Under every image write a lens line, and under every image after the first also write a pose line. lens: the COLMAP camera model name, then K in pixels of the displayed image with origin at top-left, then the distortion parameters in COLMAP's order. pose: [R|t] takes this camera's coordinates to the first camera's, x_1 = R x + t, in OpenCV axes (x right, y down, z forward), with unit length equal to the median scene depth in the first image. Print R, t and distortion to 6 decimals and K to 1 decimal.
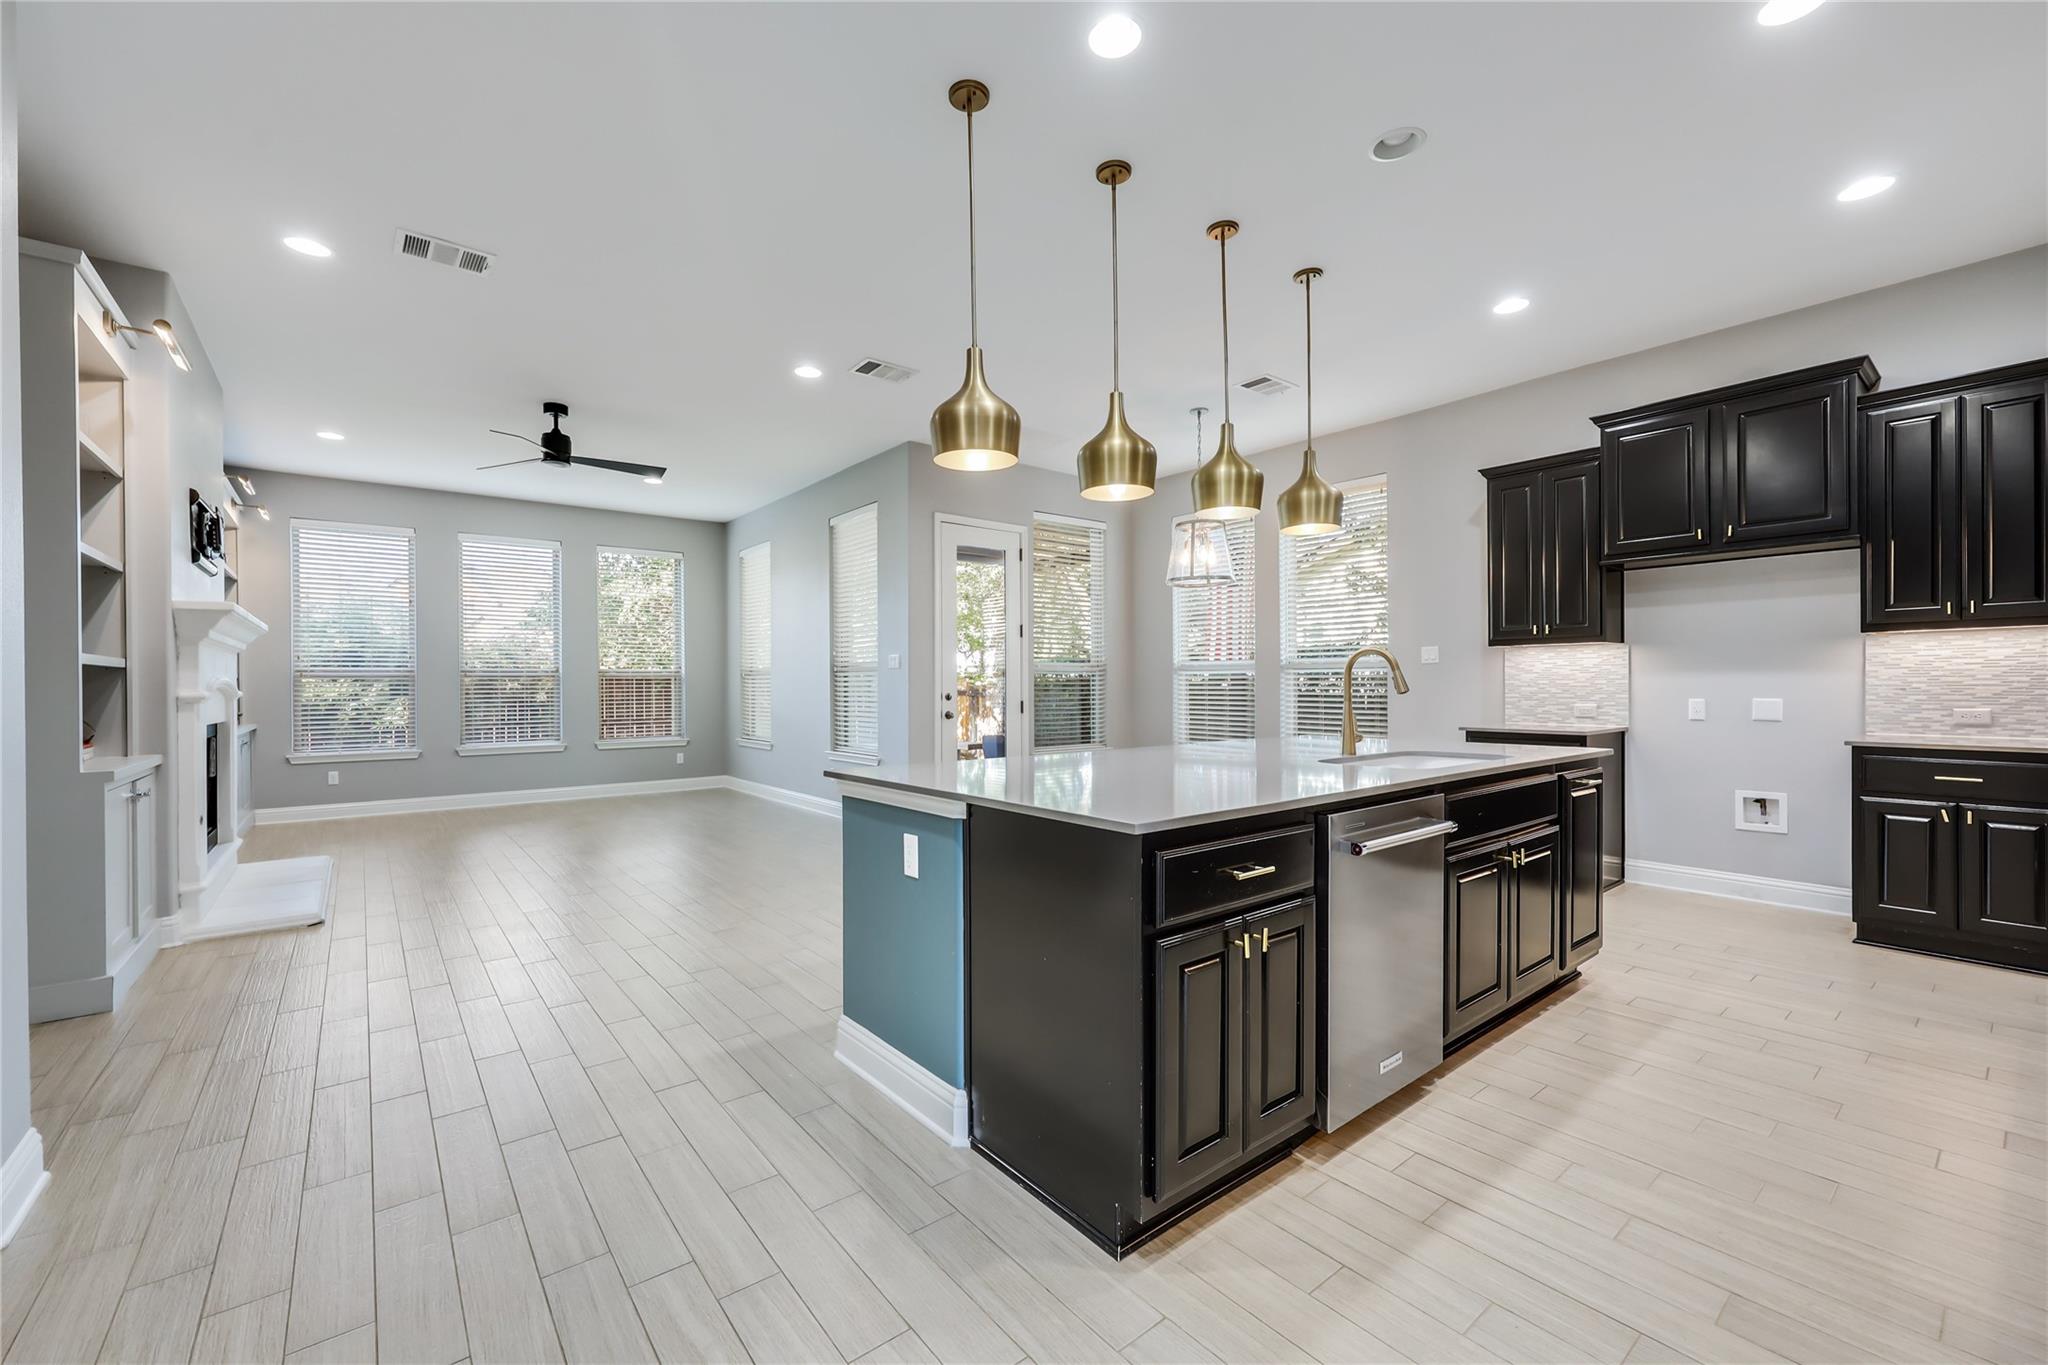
lens RADIAL K [[830.6, 0, 1014.8], [0, 830.6, 687.3], [0, 0, 1]] dist [0.000813, 0.000088]
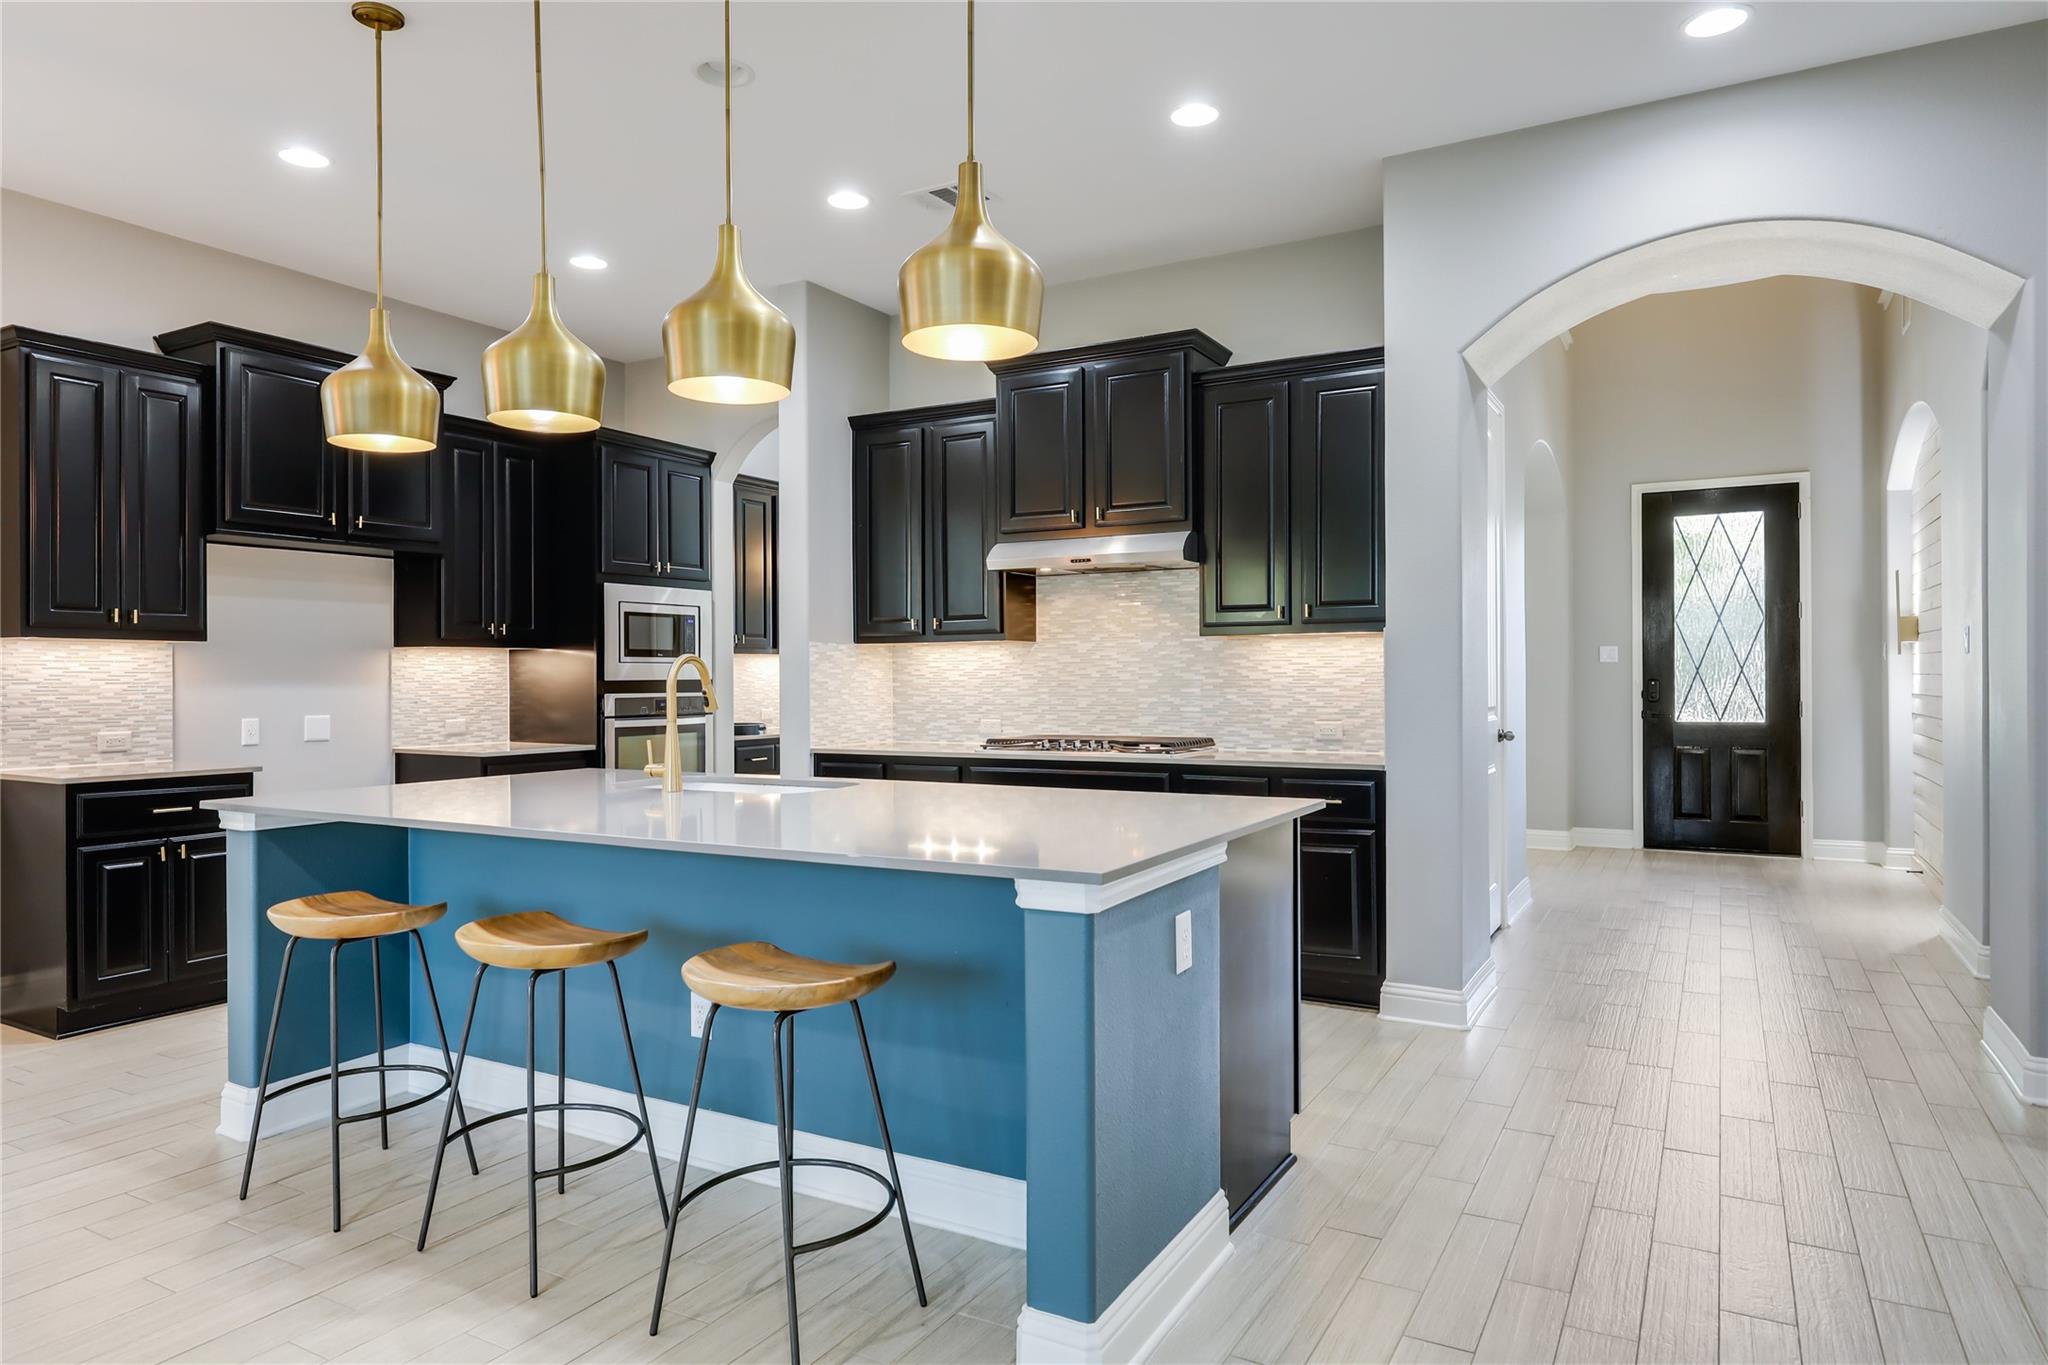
lens RADIAL K [[1236.7, 0, 1012.4], [0, 1236.7, 682.1], [0, 0, 1]] dist [0.002451, 0.000027]
pose [[-0.373855, 0.005205, 0.927472, -0.581212], [0.010182, 0.999947, -0.001507, -0.012273], [-0.927431, 0.008880, -0.373889, 0.838939]]
